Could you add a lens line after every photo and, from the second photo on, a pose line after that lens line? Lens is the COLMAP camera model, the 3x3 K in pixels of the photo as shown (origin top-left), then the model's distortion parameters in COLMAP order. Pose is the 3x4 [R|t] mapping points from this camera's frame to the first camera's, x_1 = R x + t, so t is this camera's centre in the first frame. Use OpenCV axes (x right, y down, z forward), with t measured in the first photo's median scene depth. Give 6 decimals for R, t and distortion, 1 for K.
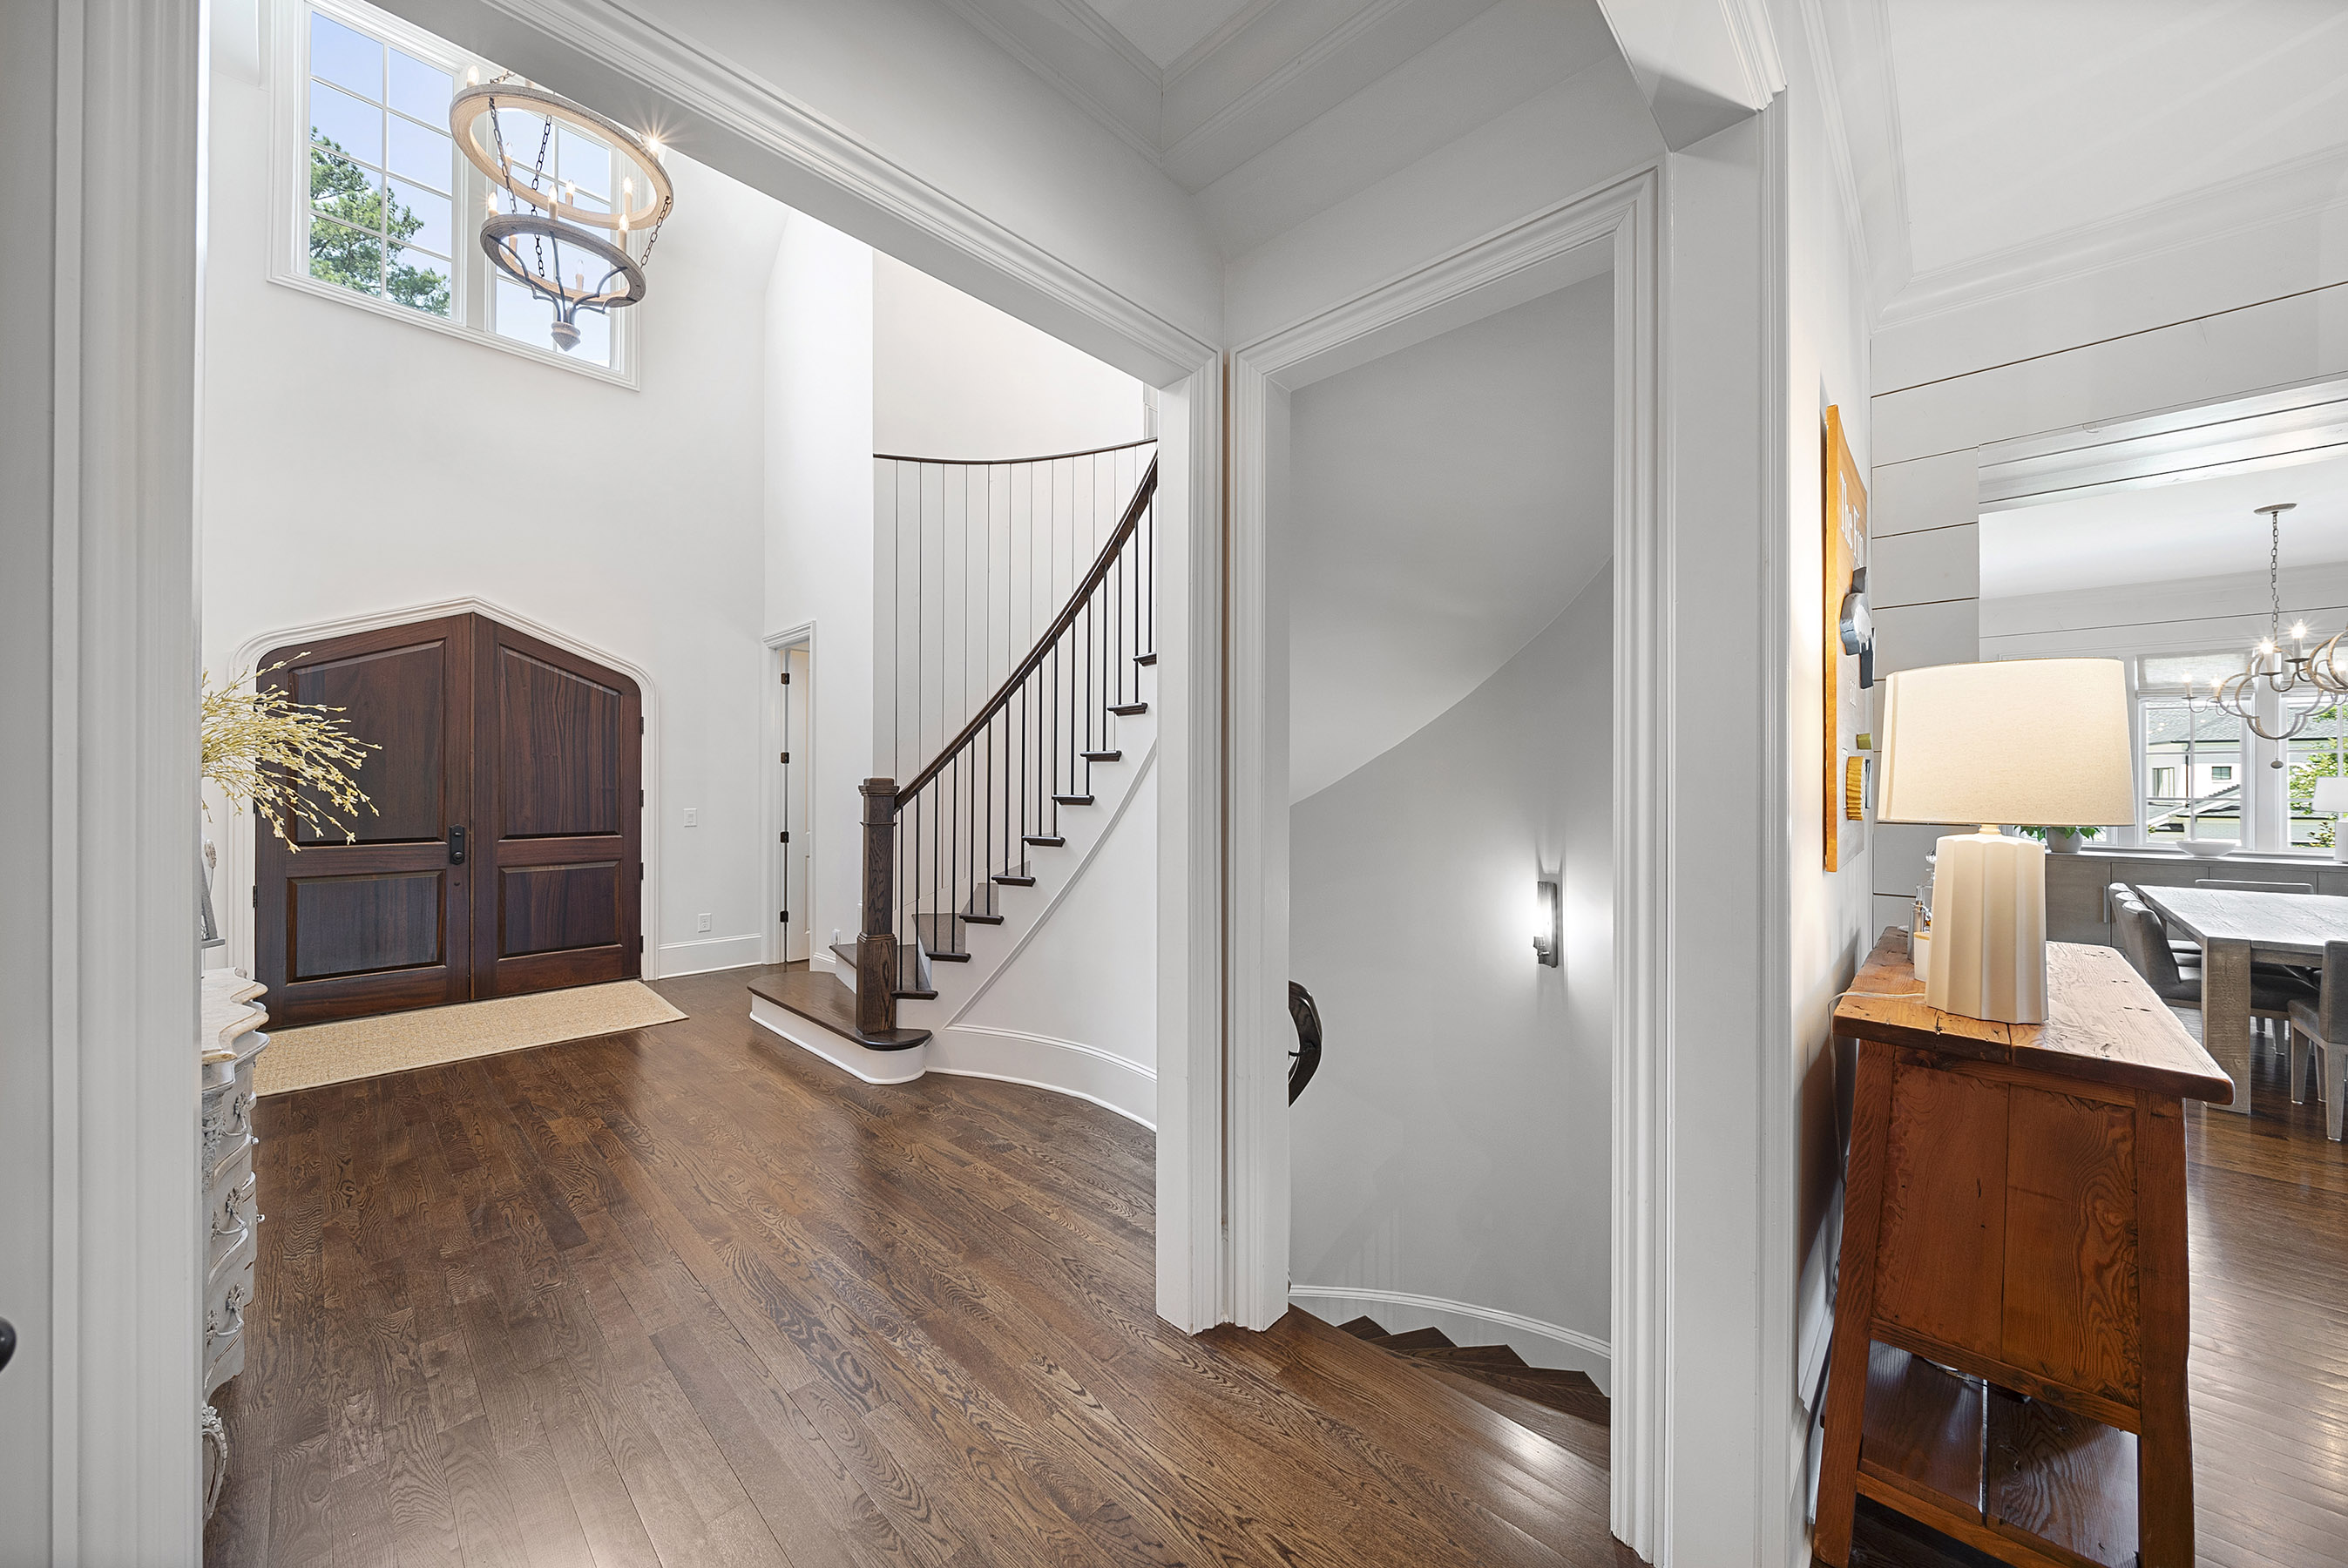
lens RADIAL K [[830.3, 0, 1160.7], [0, 830.3, 786.3], [0, 0, 1]] dist [0.001464, -0.001361]
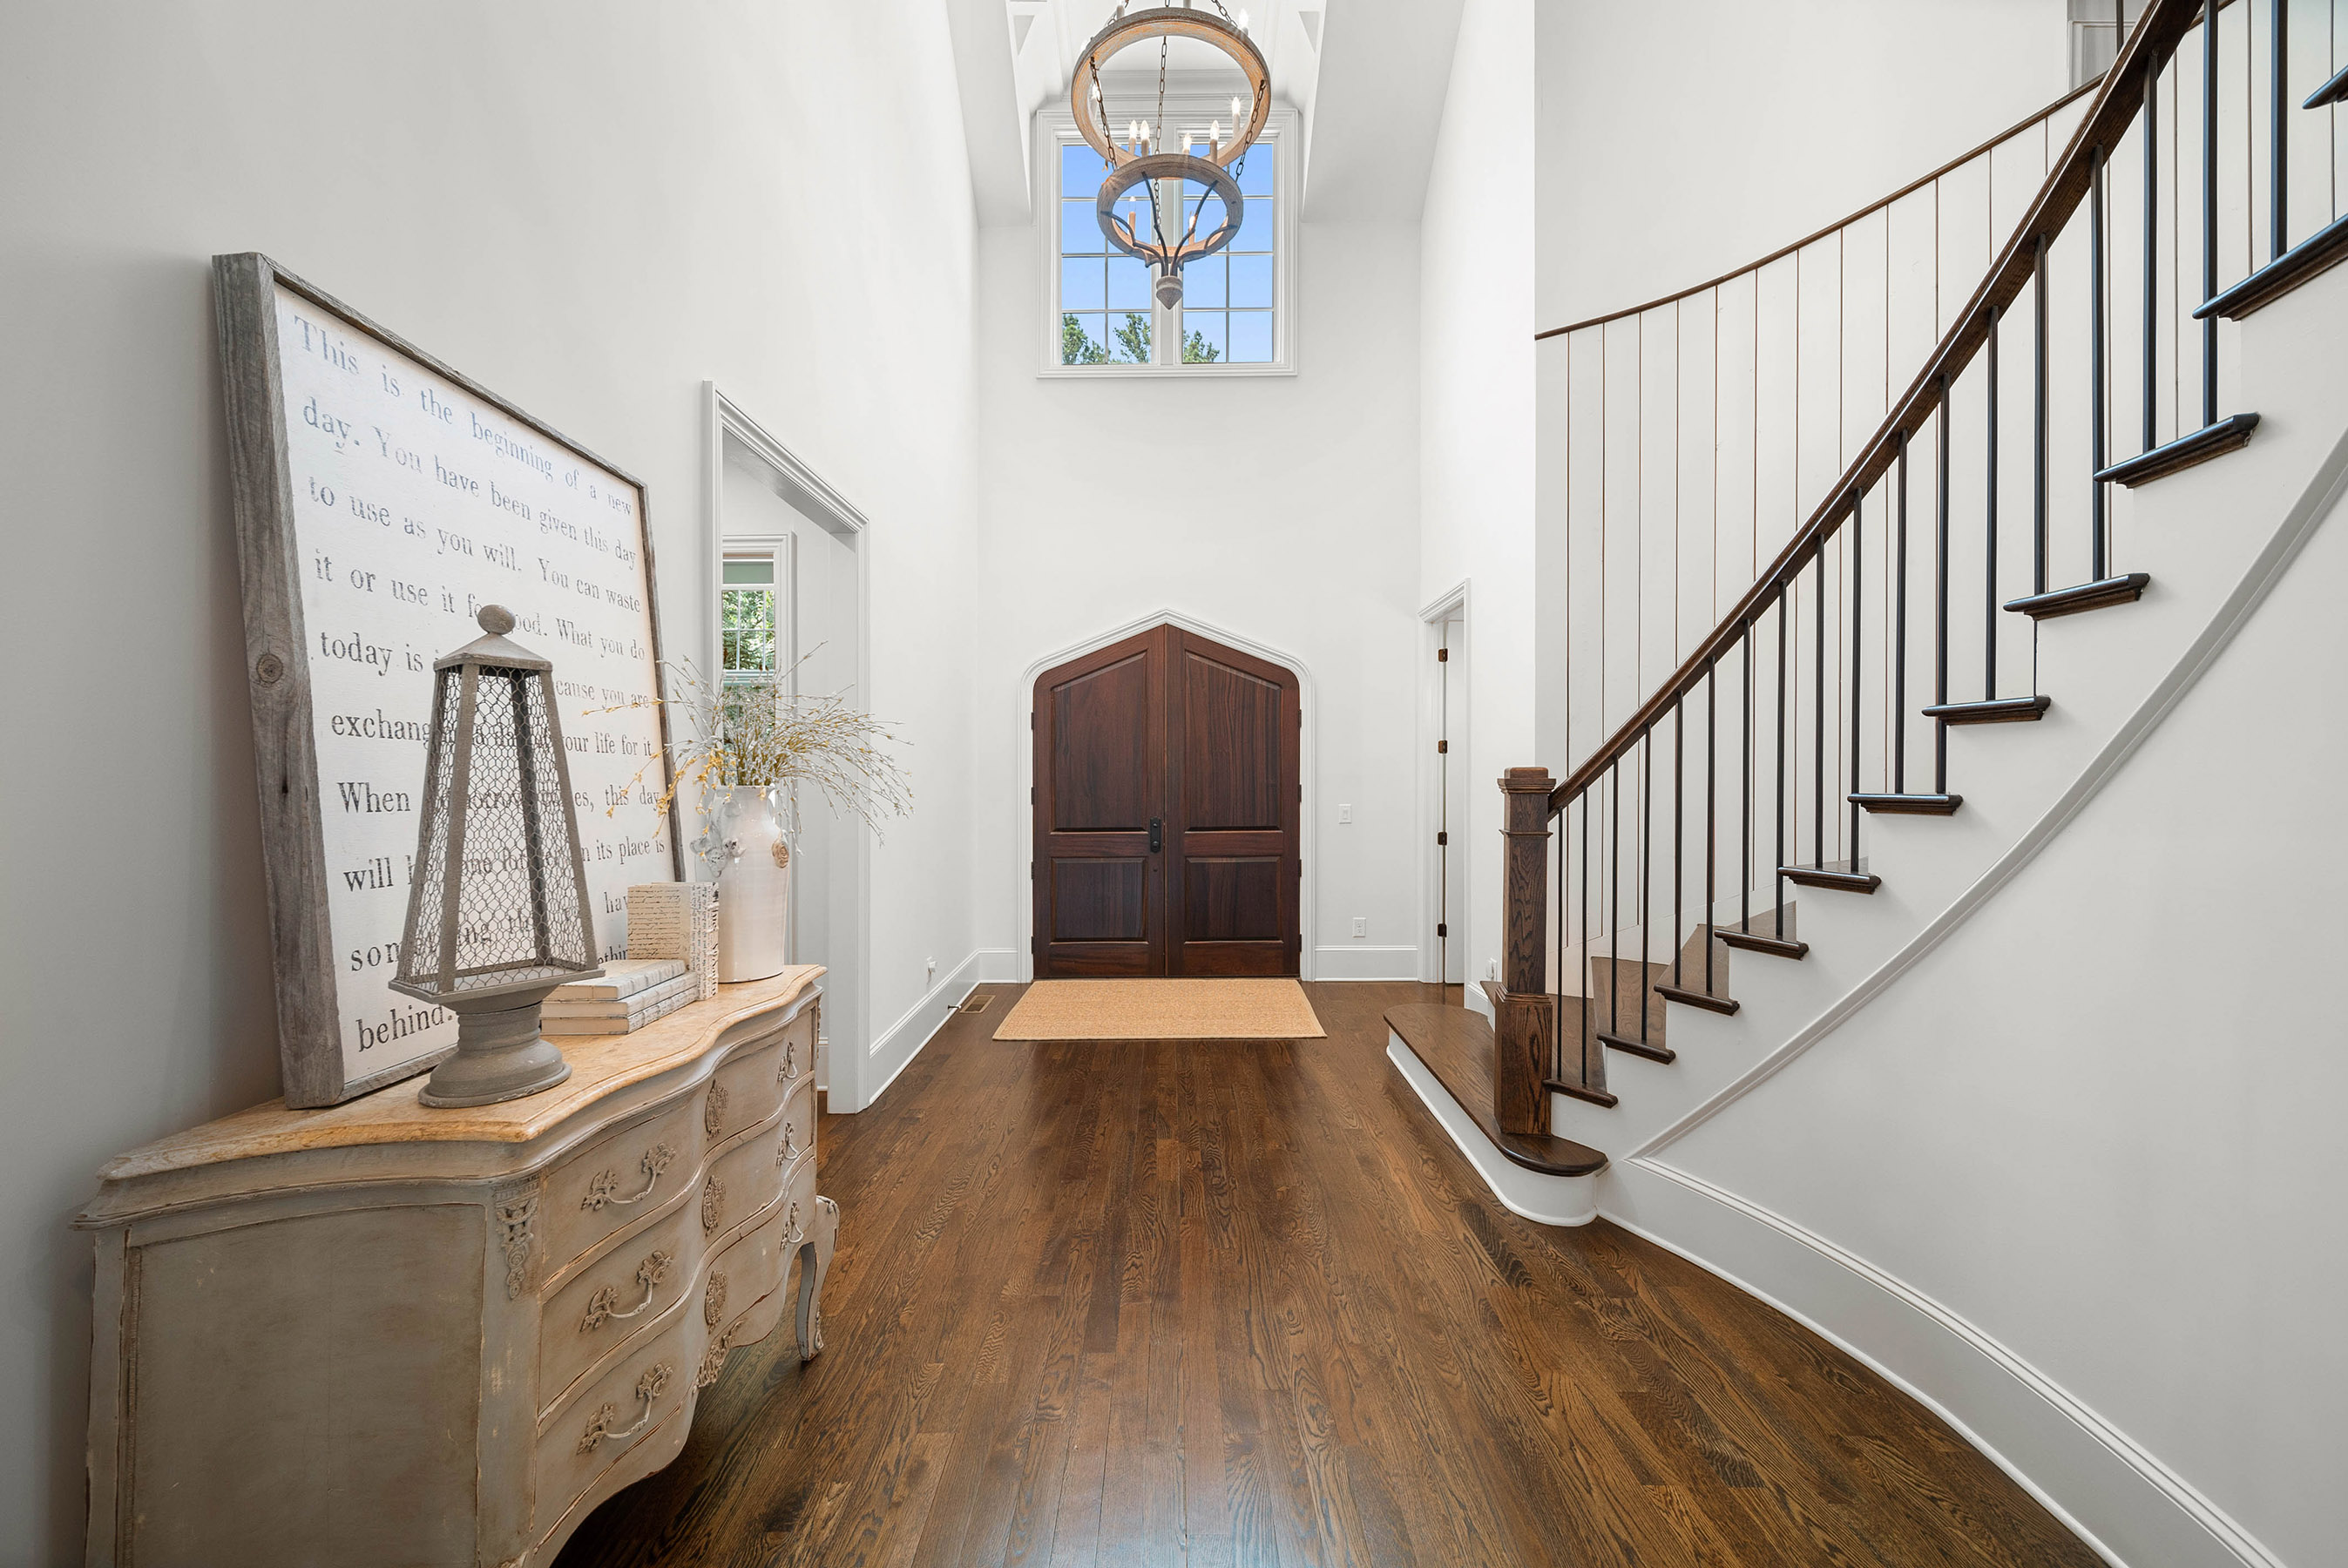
lens RADIAL K [[830.3, 0, 1164.3], [0, 830.3, 791.1], [0, 0, 1]] dist [0.001464, -0.001361]
pose [[0.693886, 0.002394, -0.720081, -0.049585], [0.008221, 0.999903, 0.011246, -0.000436], [0.720038, -0.013723, 0.693799, 0.305118]]
